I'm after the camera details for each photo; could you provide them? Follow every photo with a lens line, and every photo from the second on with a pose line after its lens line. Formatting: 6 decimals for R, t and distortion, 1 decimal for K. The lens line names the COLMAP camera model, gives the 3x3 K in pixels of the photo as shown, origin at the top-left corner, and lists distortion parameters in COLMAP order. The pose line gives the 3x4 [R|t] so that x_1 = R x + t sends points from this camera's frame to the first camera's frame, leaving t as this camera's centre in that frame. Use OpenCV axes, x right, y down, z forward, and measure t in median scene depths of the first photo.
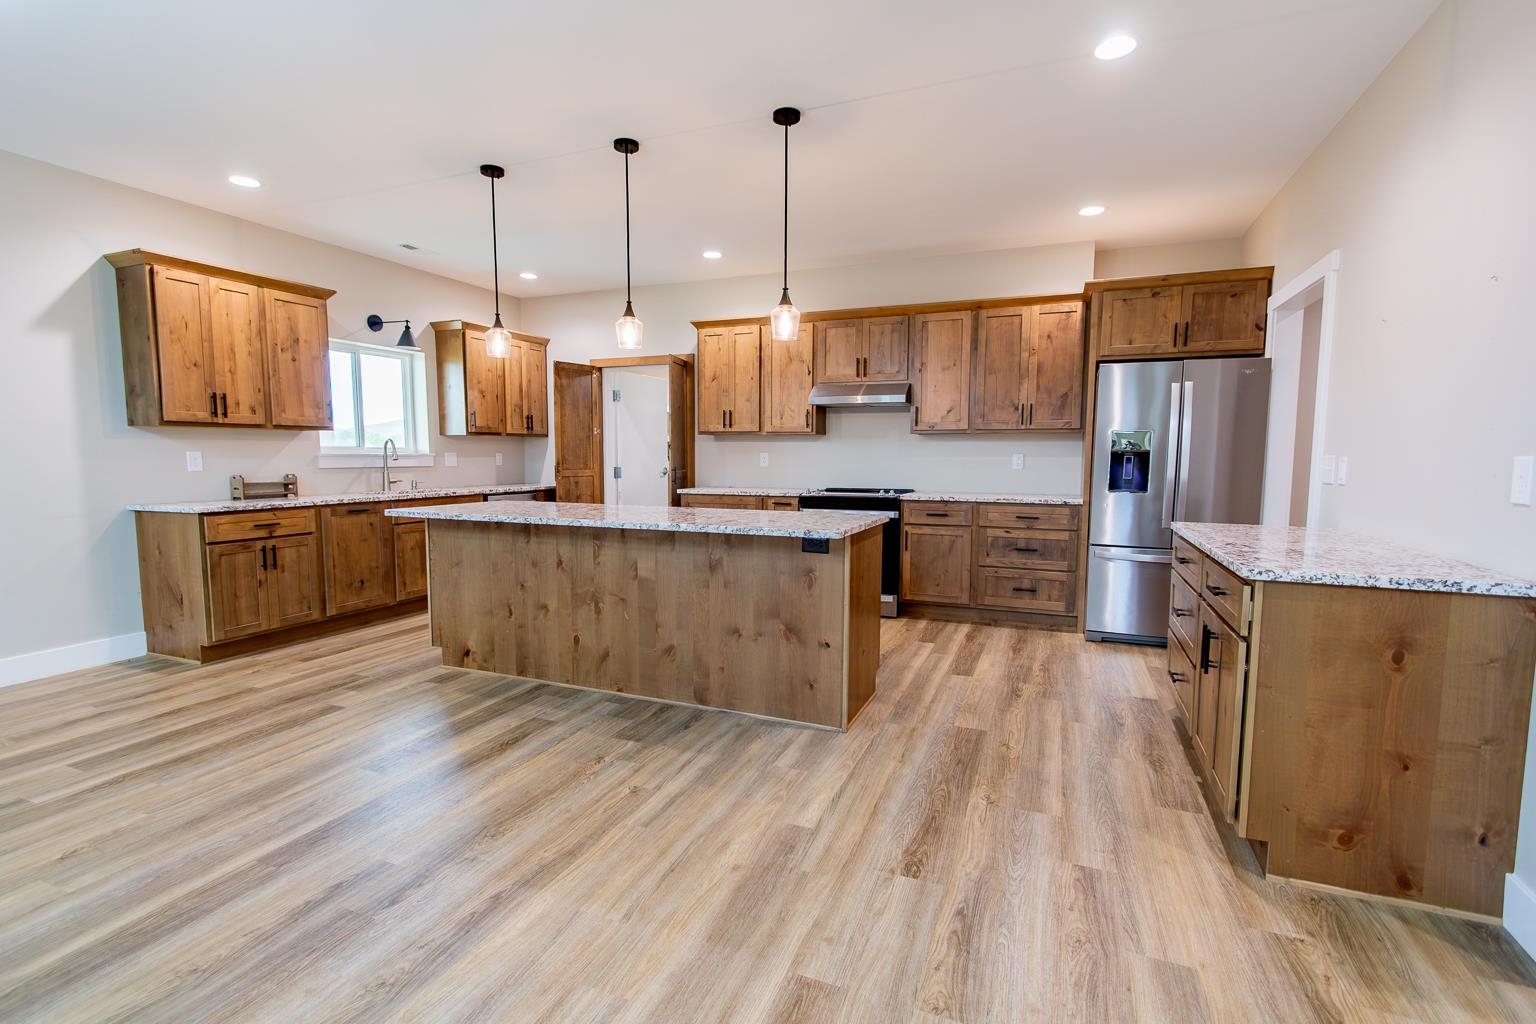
lens RADIAL K [[715.0, 0, 768.0], [0, 715.0, 512.0], [0, 0, 1]] dist [0.000386, 0.000438]
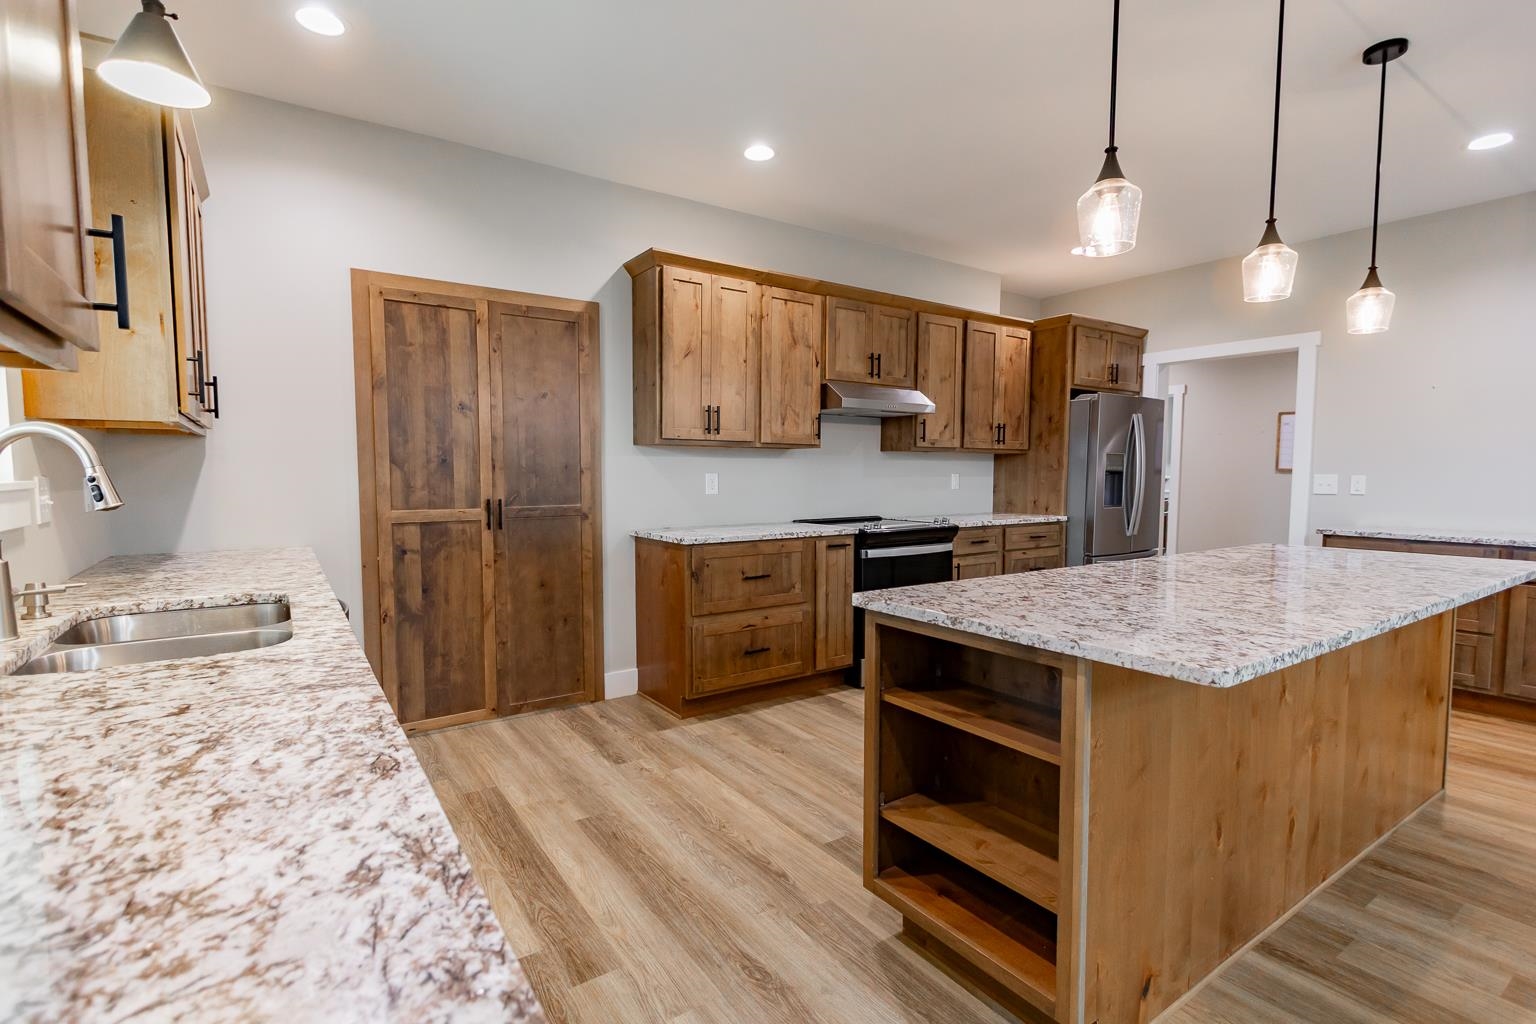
lens RADIAL K [[715.0, 0, 768.0], [0, 715.0, 512.0], [0, 0, 1]] dist [0.000386, 0.000438]
pose [[0.552032, -0.046918, 0.832502, -0.649951], [0.073591, 0.997261, 0.007405, -0.059673], [-0.830569, 0.057177, 0.553973, 0.725648]]
